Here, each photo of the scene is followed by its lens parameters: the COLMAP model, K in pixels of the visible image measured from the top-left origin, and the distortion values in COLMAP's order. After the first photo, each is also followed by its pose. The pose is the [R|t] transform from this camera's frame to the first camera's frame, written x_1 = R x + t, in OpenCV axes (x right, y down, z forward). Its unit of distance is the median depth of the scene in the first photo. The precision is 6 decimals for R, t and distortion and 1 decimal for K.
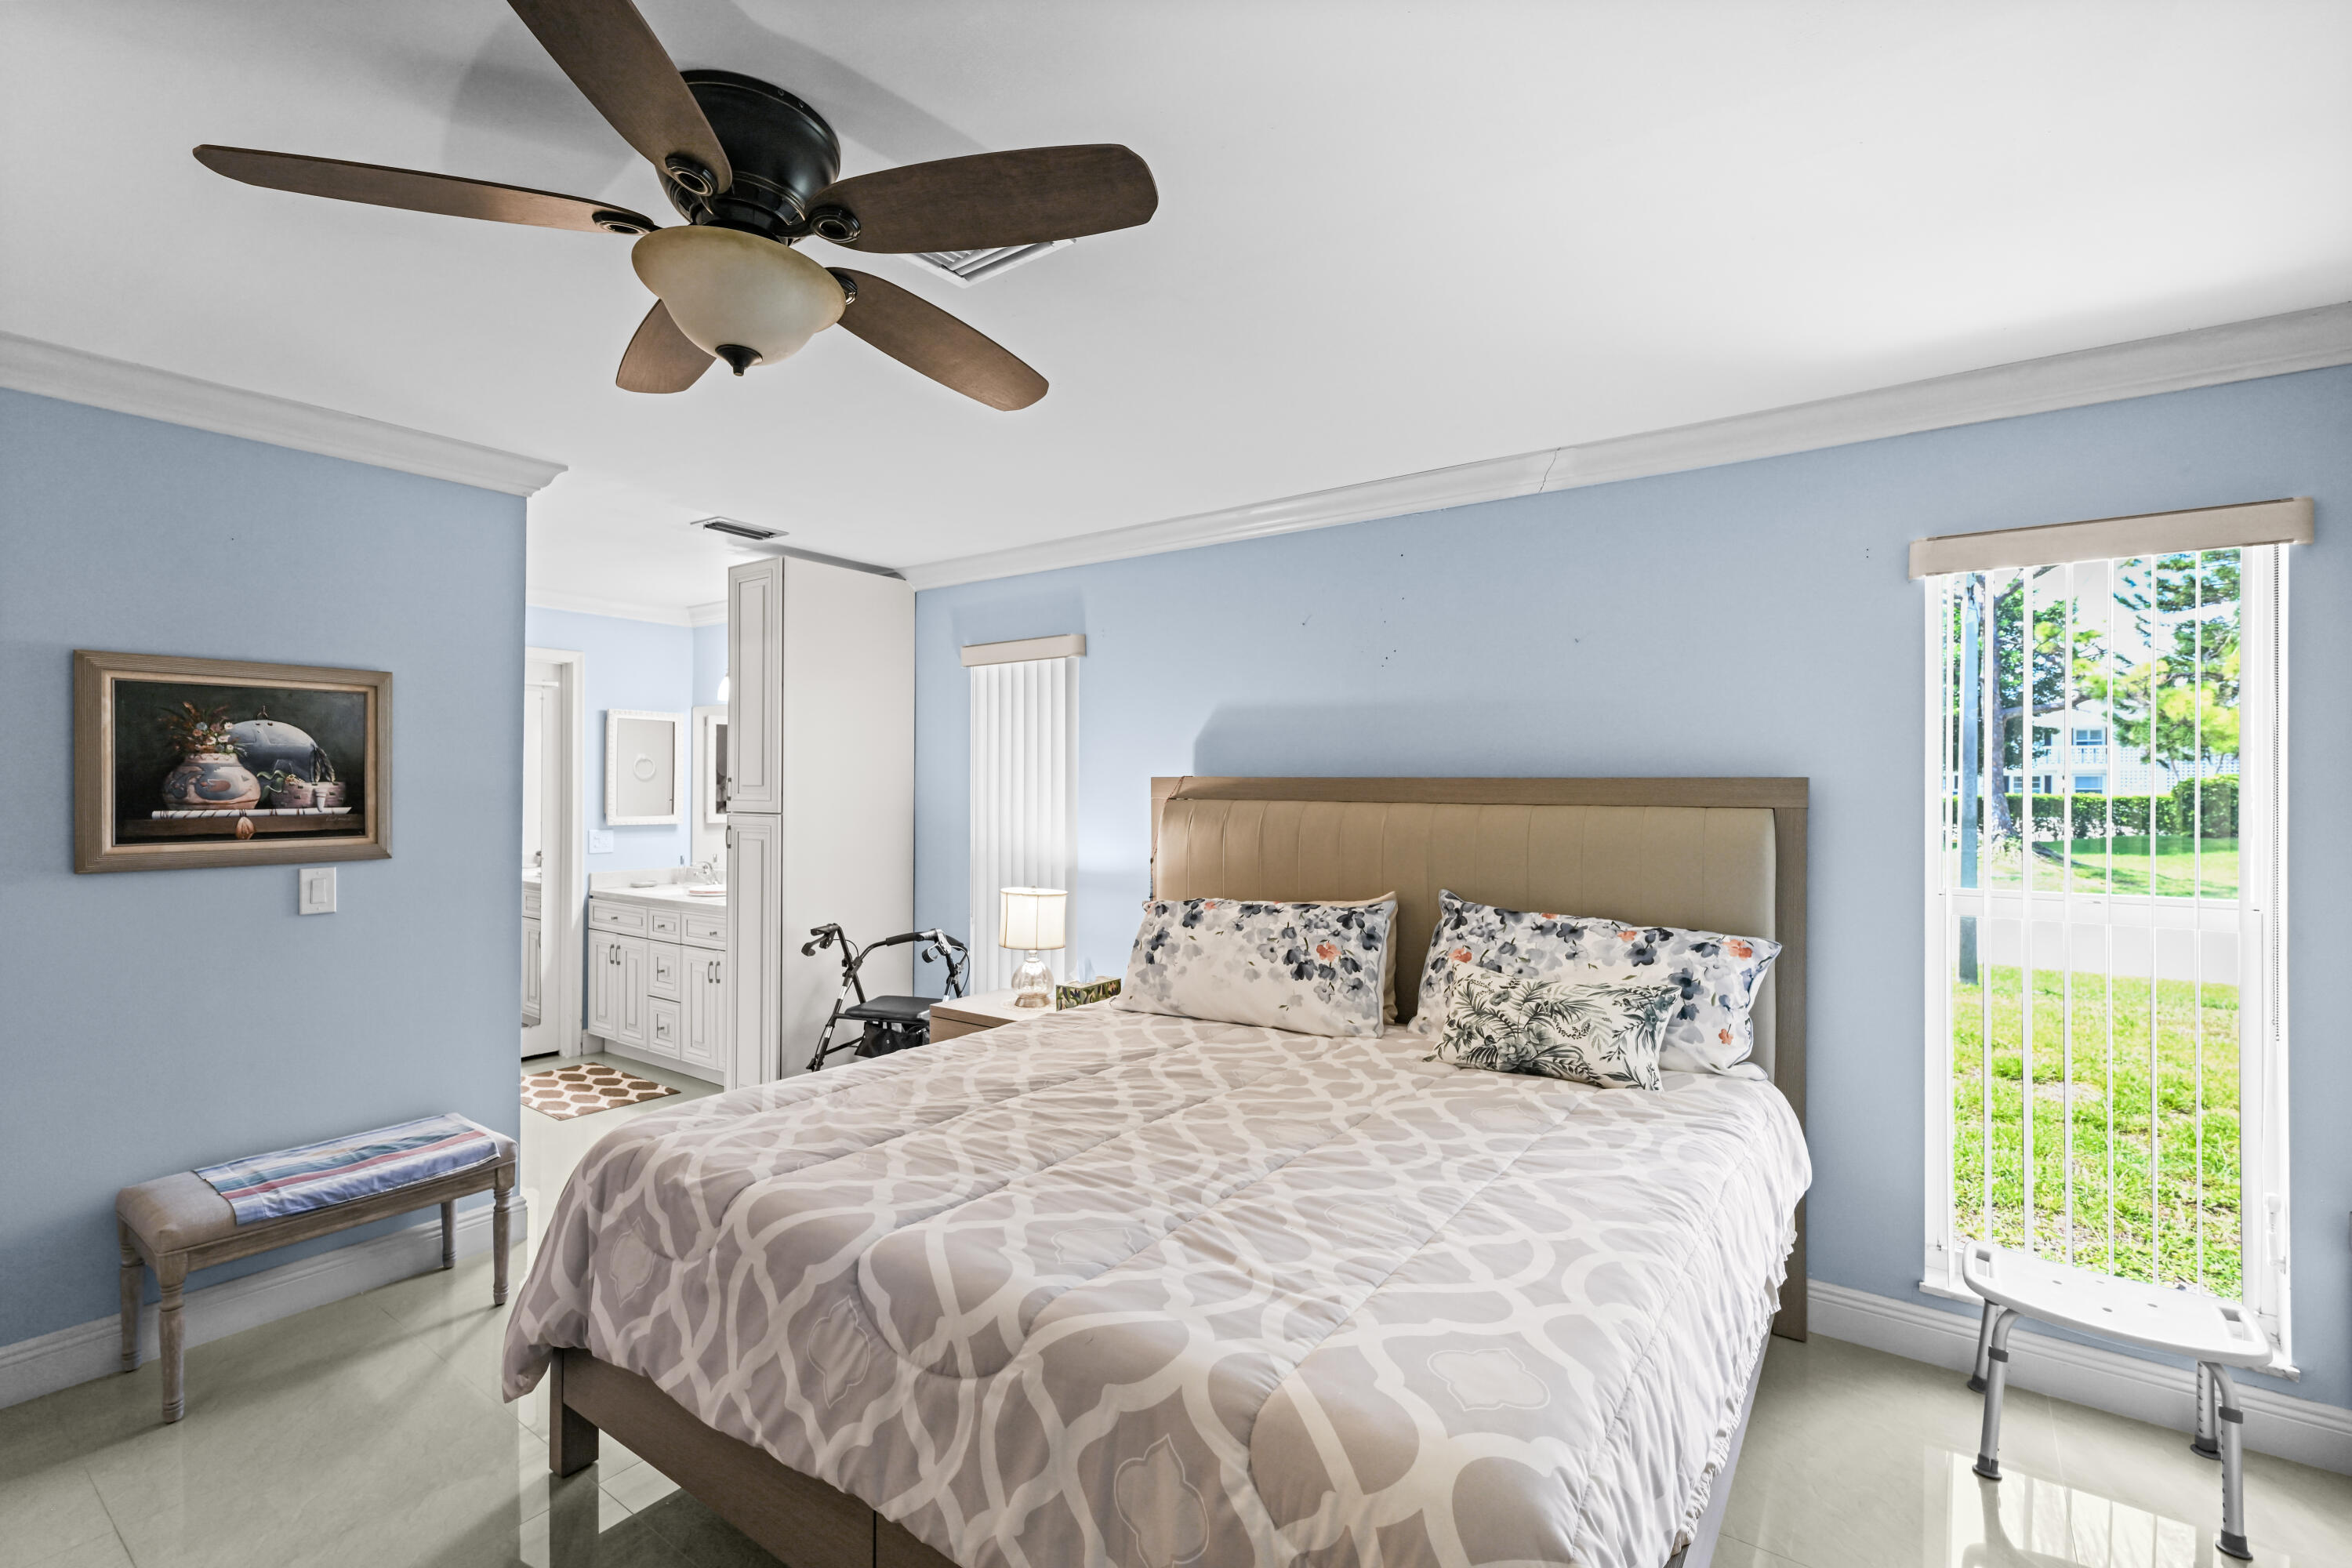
lens RADIAL K [[1045.3, 0, 1170.3], [0, 1045.3, 785.2], [0, 0, 1]] dist [-0.000272, 0.000317]
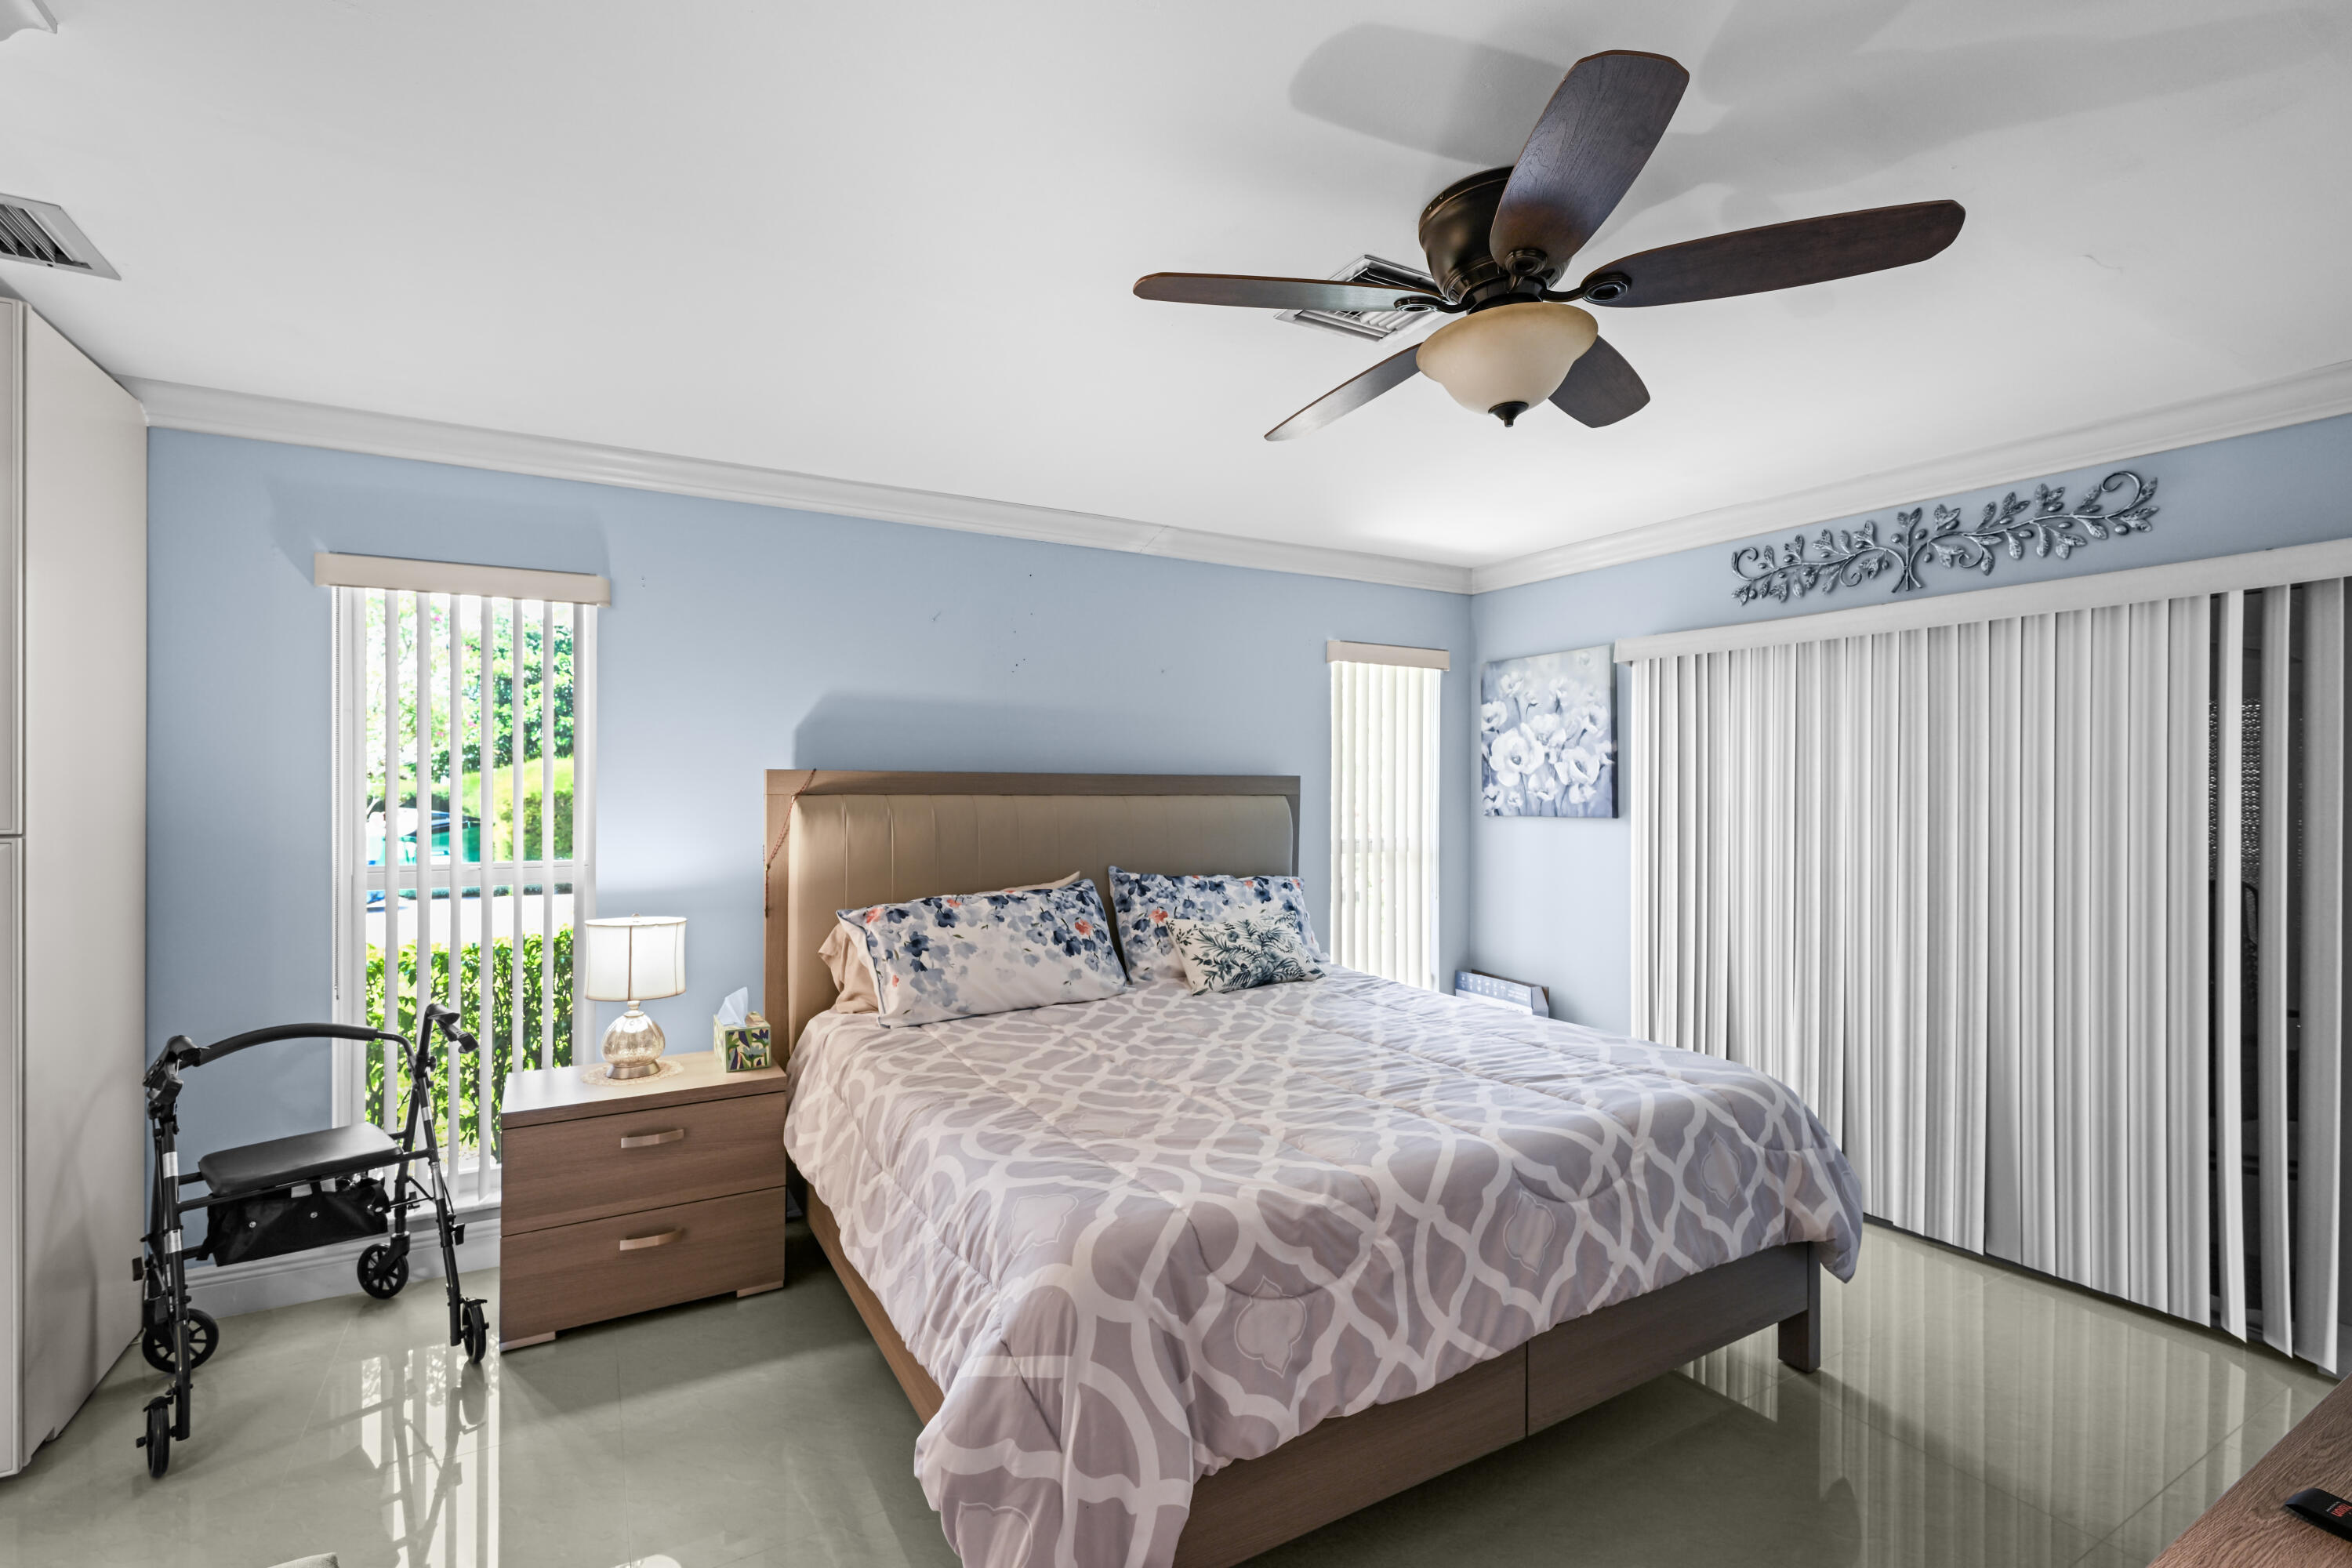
lens RADIAL K [[1045.3, 0, 1170.3], [0, 1045.3, 785.2], [0, 0, 1]] dist [-0.000272, 0.000317]
pose [[0.415657, -0.004020, 0.909513, -0.861694], [-0.003895, 0.999973, 0.006200, -0.001944], [-0.909513, -0.006120, 0.415630, 0.457827]]
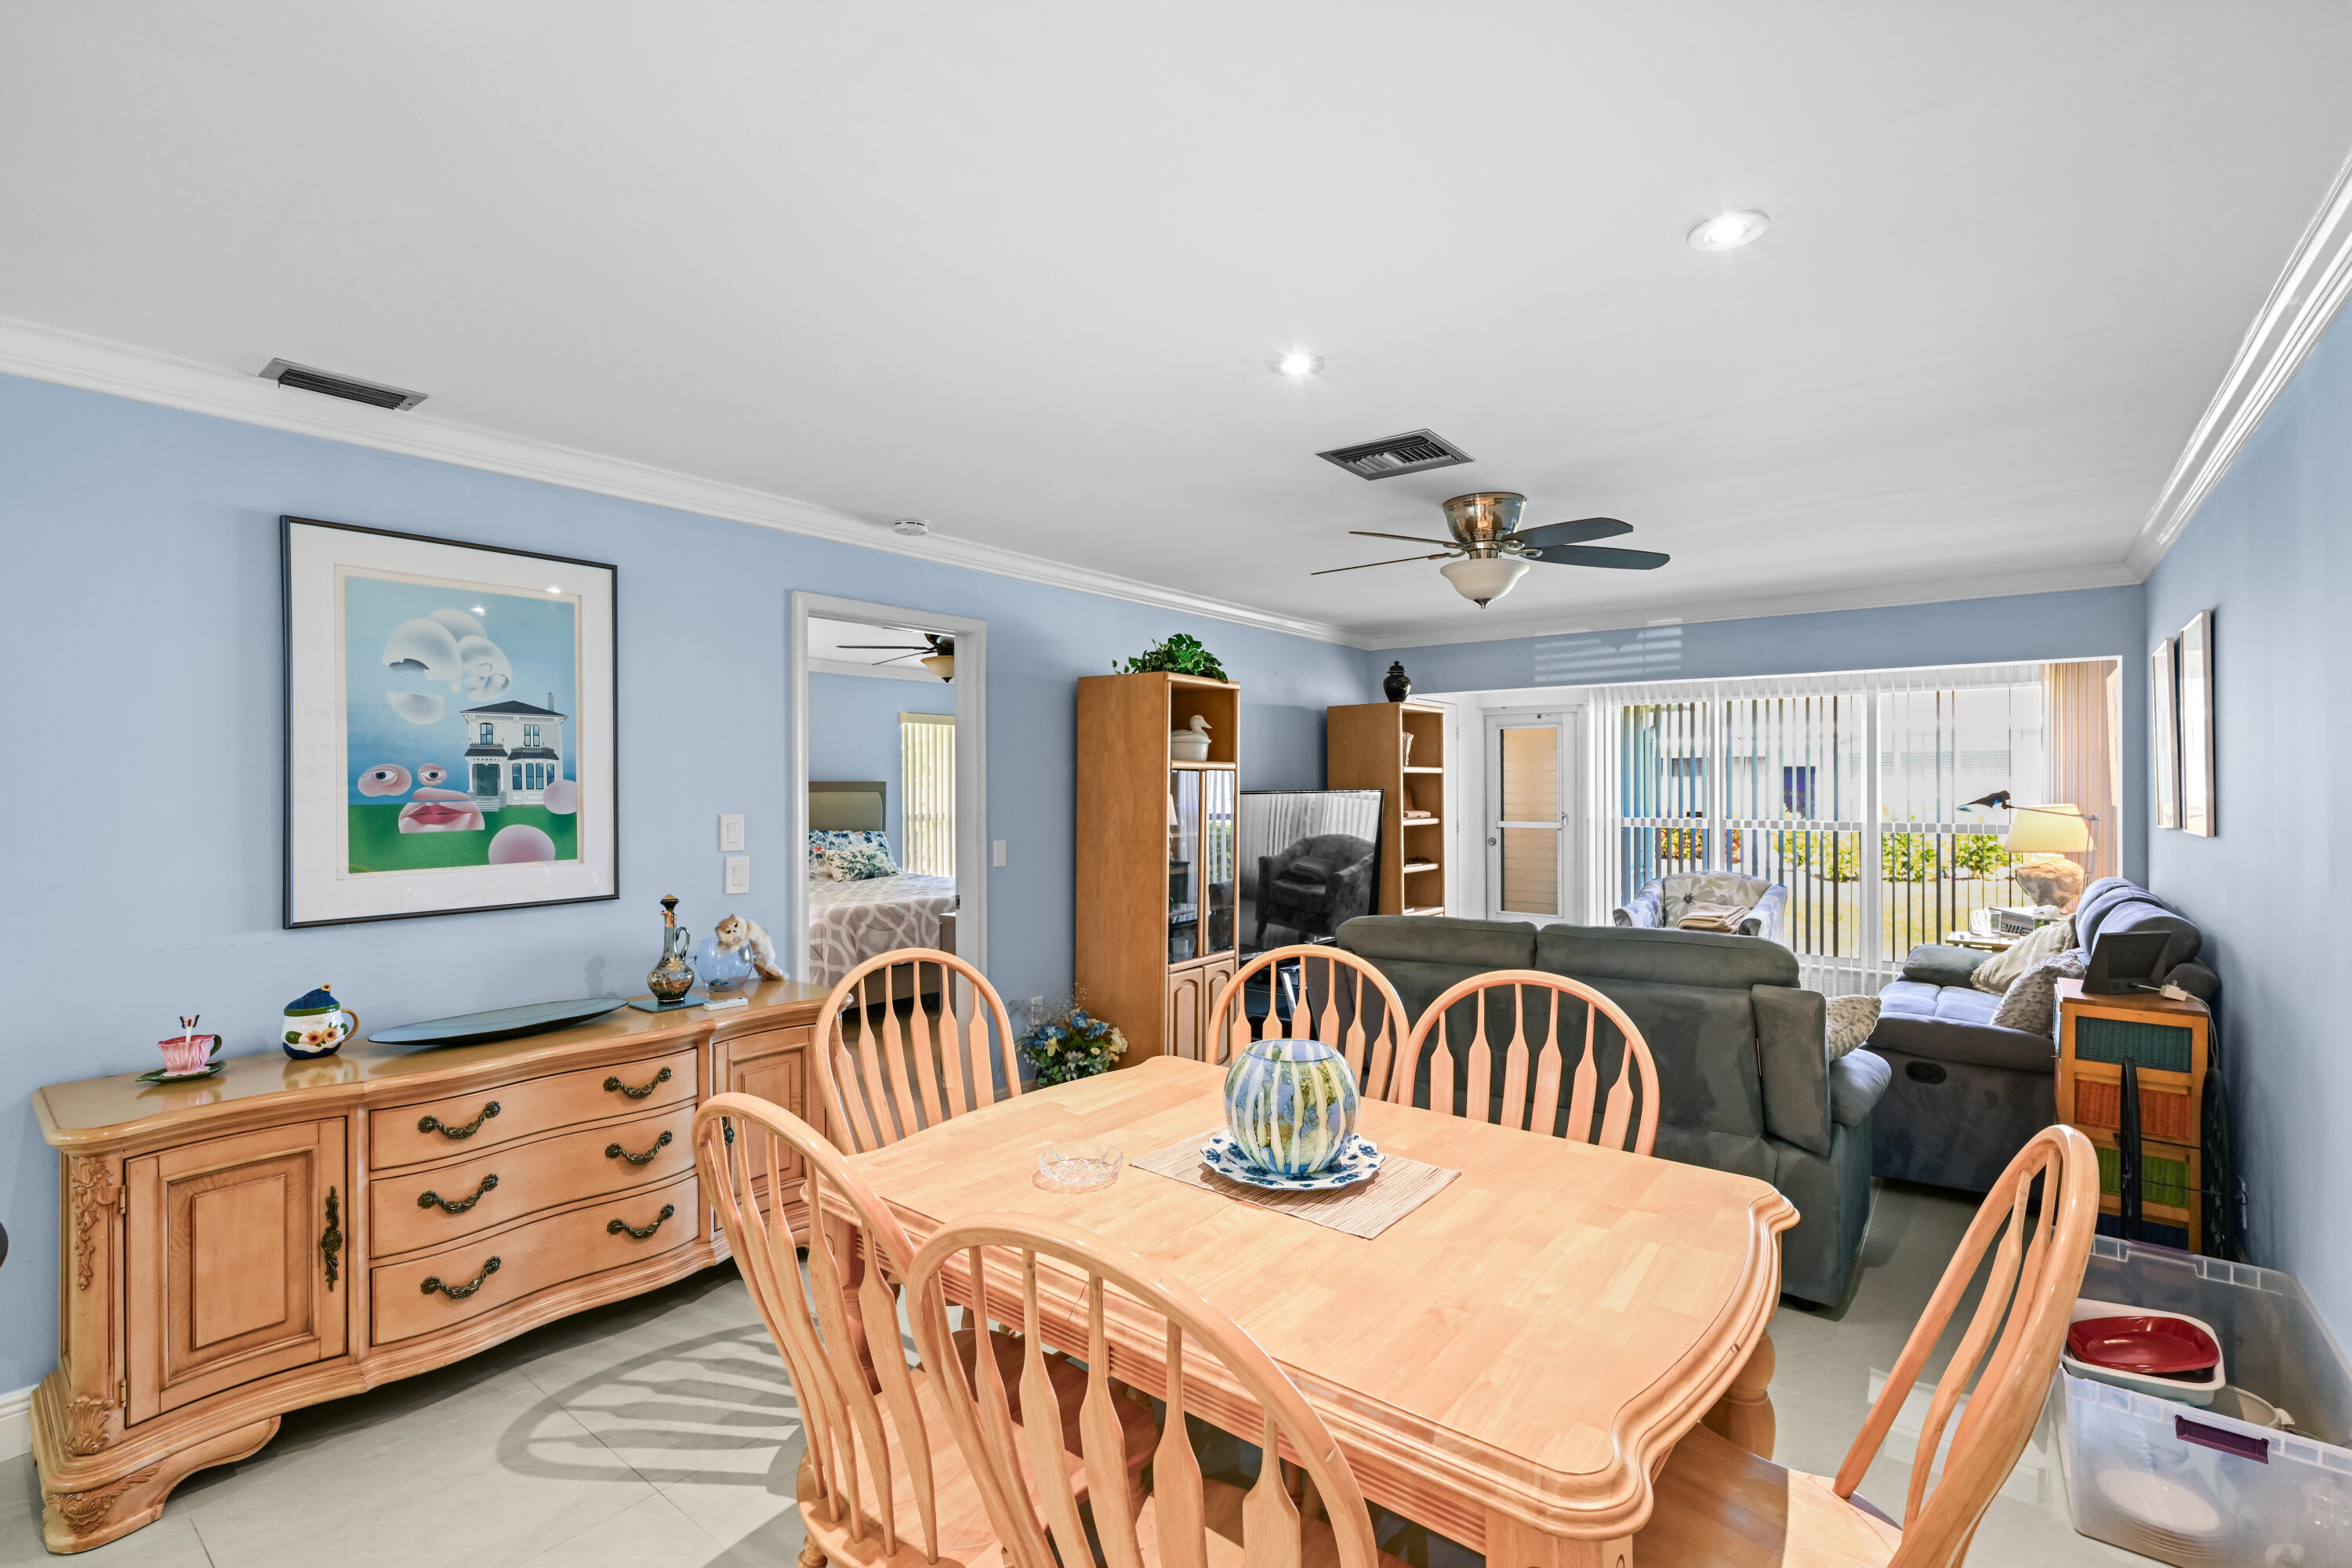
lens RADIAL K [[1045.3, 0, 1170.3], [0, 1045.3, 785.2], [0, 0, 1]] dist [-0.000272, 0.000317]
pose [[0.039603, -0.007435, 0.999188, -2.332861], [0.003980, 0.999966, 0.007283, -0.014287], [-0.999208, 0.003689, 0.039631, -0.006540]]
